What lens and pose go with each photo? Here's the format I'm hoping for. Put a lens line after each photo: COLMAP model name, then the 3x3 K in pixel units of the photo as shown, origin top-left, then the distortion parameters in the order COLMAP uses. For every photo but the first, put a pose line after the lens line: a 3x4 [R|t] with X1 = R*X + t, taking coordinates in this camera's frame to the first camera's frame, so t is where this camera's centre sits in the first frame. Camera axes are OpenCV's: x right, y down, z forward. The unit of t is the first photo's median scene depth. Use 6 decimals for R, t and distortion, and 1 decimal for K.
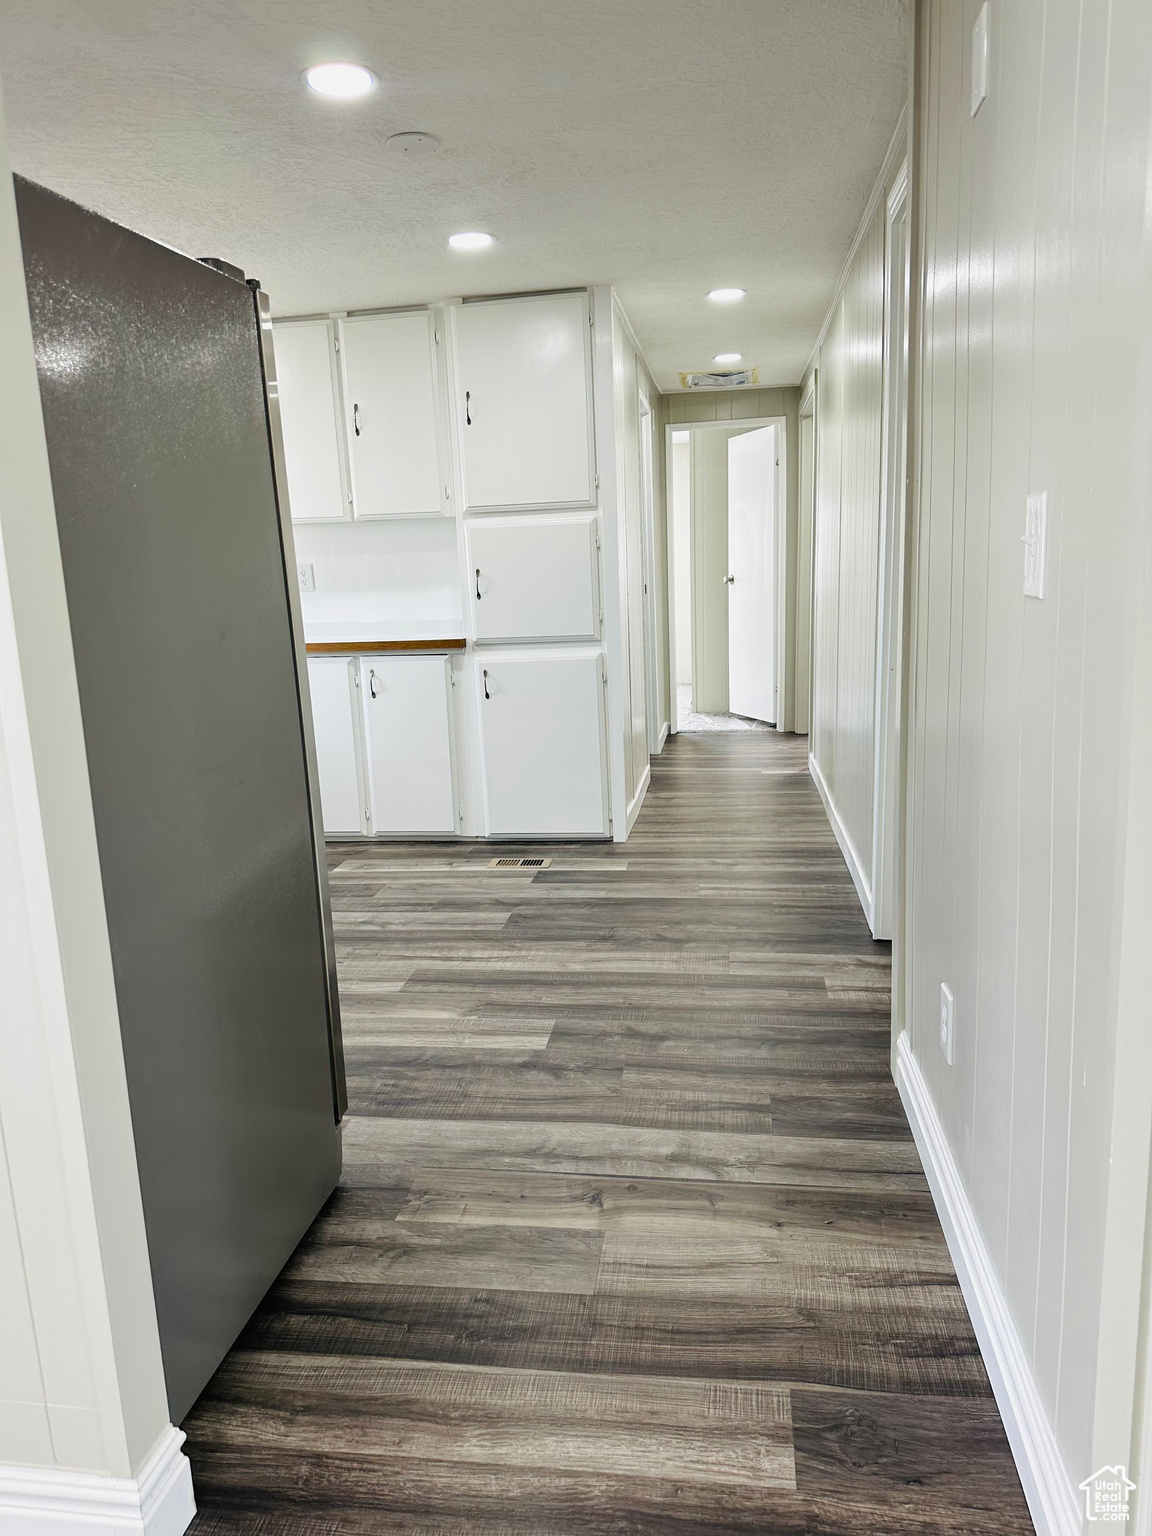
lens RADIAL K [[1073.9, 0, 571.8], [0, 1073.9, 773.4], [0, 0, 1]] dist [0.016952, -0.022561]
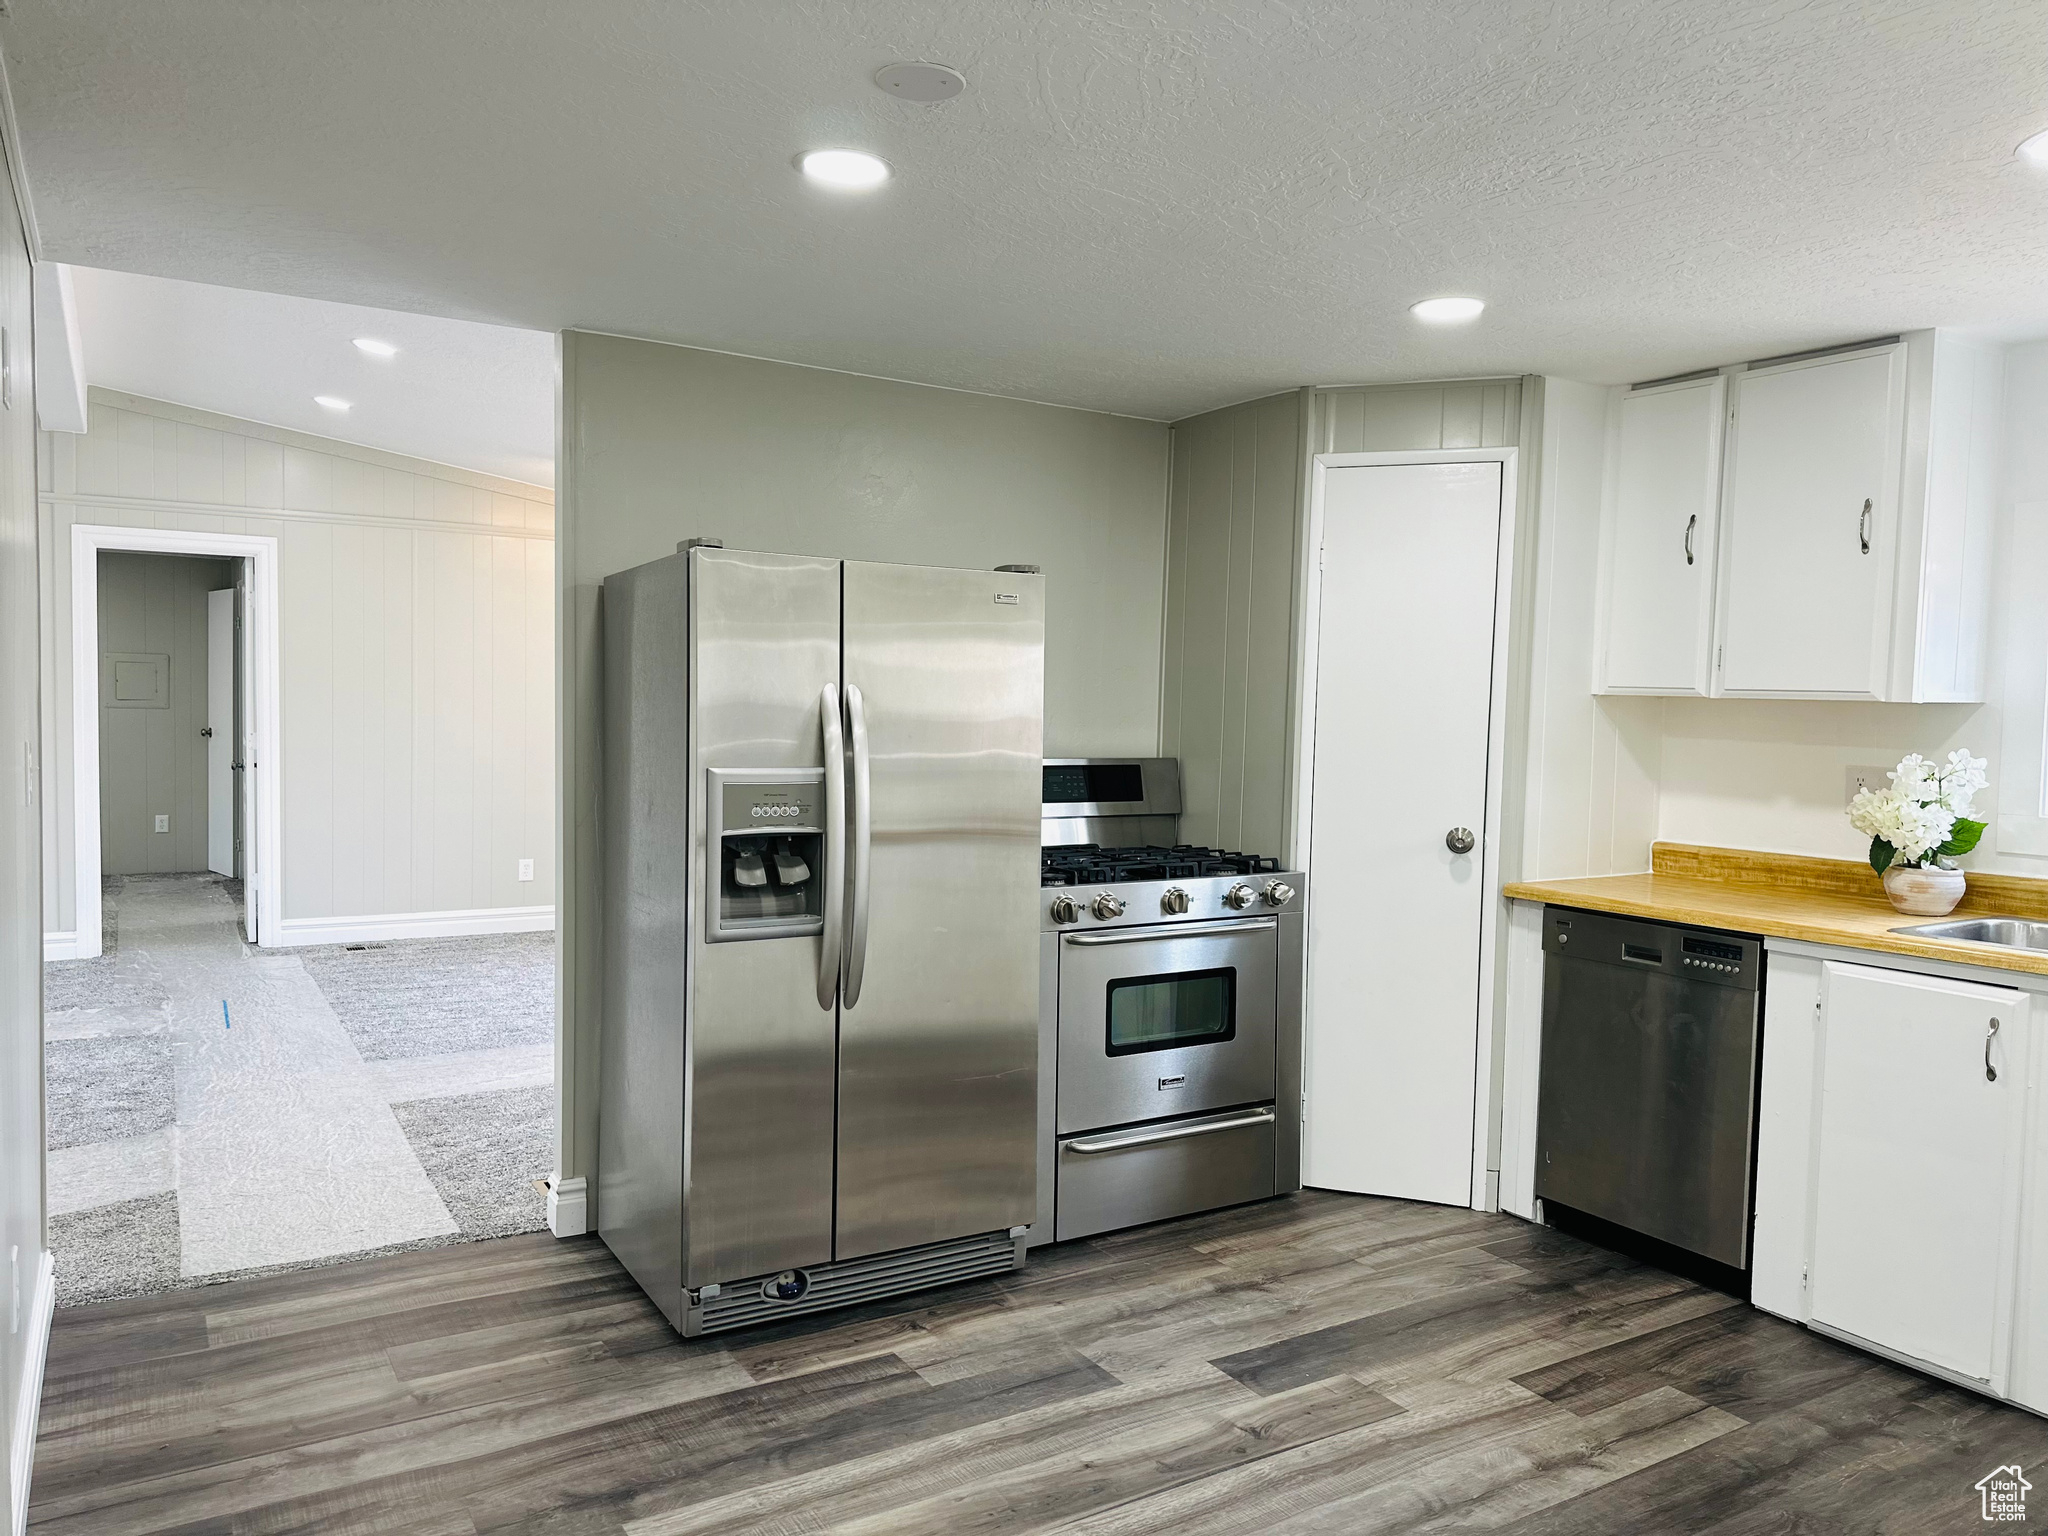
lens RADIAL K [[1466.7, 0, 1022.0], [0, 1466.7, 774.7], [0, 0, 1]] dist [-0.007267, -0.012680]
pose [[-0.769575, 0.057065, -0.636002, 0.363476], [-0.113664, 0.967851, 0.224376, -0.456727], [0.628359, 0.244965, -0.738347, 1.895464]]
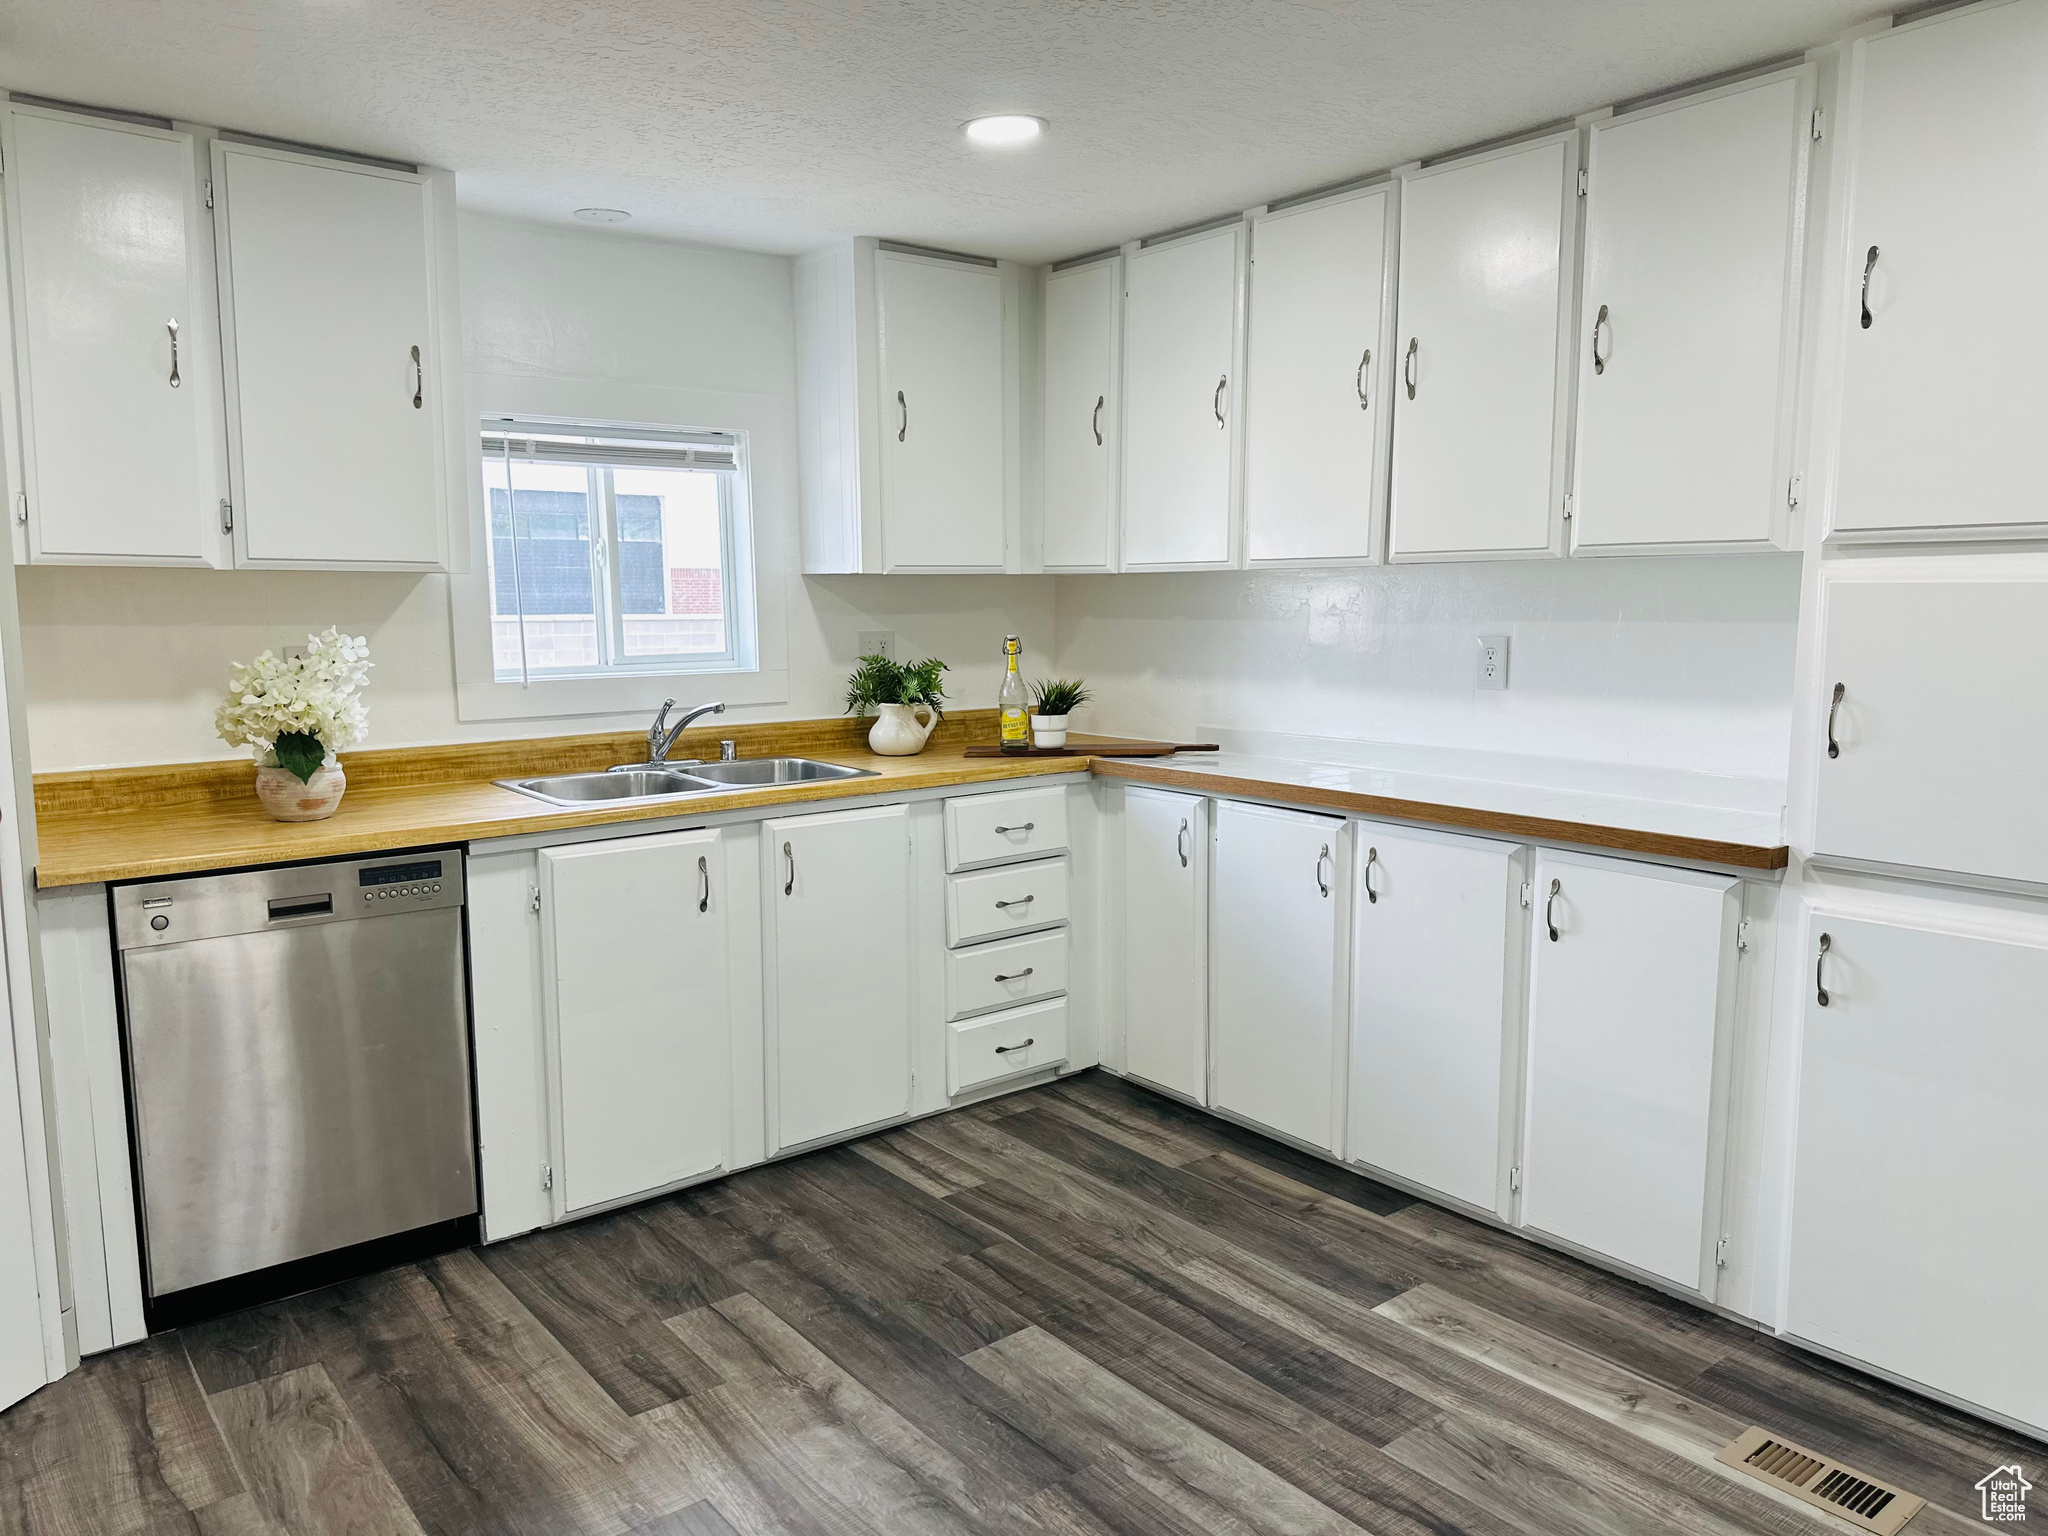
lens RADIAL K [[1431.9, 0, 1018.9], [0, 1431.9, 773.8], [0, 0, 1]] dist [0.016952, -0.022561]
pose [[0.731719, 0.121520, -0.670687, 0.100060], [-0.156594, 0.987630, 0.008102, -0.223999], [0.663375, 0.099098, 0.741696, 0.801204]]
